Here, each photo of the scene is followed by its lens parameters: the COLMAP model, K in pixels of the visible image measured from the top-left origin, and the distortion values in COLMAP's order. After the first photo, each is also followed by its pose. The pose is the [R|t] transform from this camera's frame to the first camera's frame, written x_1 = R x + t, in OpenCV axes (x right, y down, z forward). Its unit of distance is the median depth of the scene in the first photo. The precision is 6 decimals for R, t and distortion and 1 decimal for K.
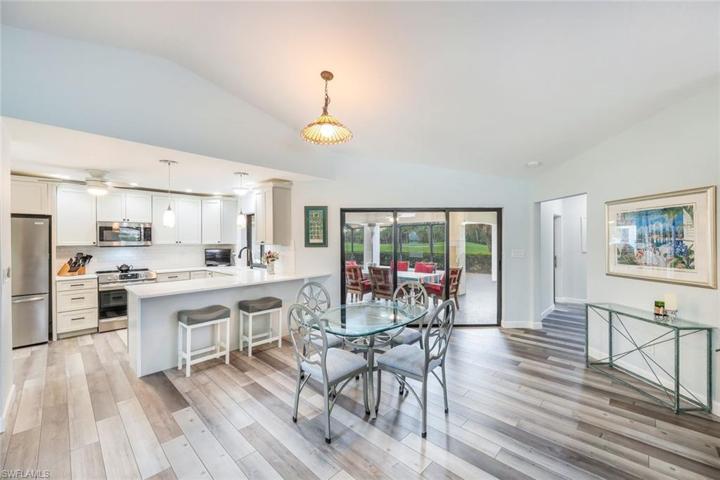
lens RADIAL K [[283.1, 0, 357.7], [0, 283.1, 239.9], [0, 0, 1]] dist [-0.000524, 0.000442]
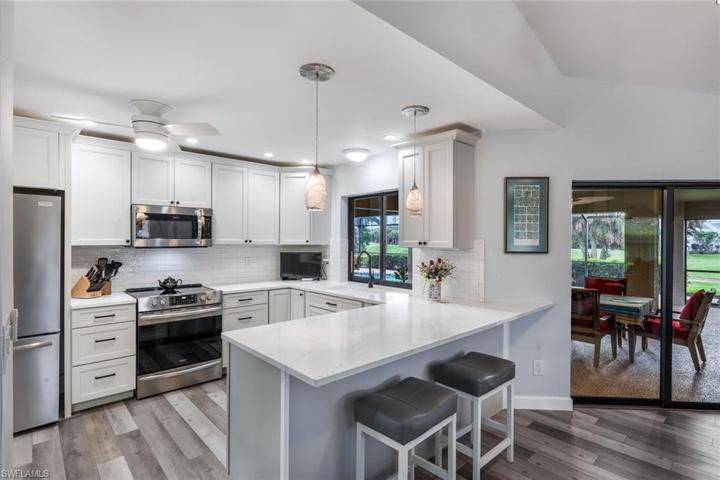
lens RADIAL K [[357.2, 0, 364.5], [0, 357.2, 240.6], [0, 0, 1]] dist [0.006202, -0.001520]
pose [[0.997482, 0.010907, -0.070072, -0.408591], [-0.010655, 0.999935, 0.003970, 0.001804], [0.070111, -0.003214, 0.997534, 0.312792]]
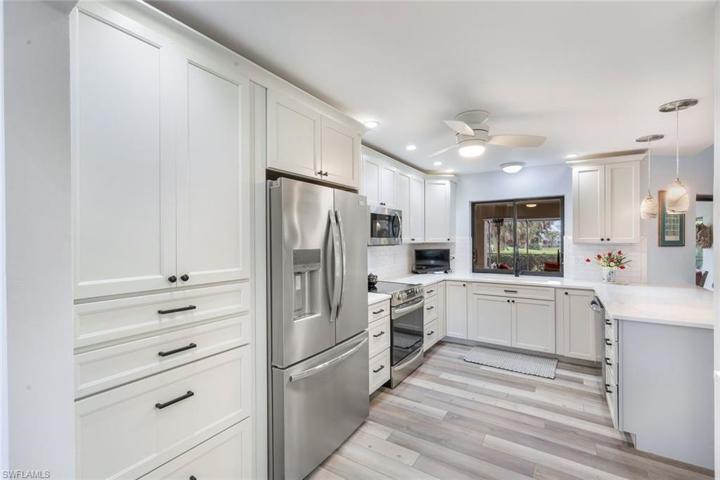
lens RADIAL K [[309.4, 0, 361.5], [0, 309.4, 240.3], [0, 0, 1]] dist [-0.004648, -0.000384]
pose [[0.985467, 0.003086, 0.169837, -1.090510], [-0.004004, 0.999979, 0.005064, 0.008566], [-0.169818, -0.005671, 0.985459, 0.357058]]
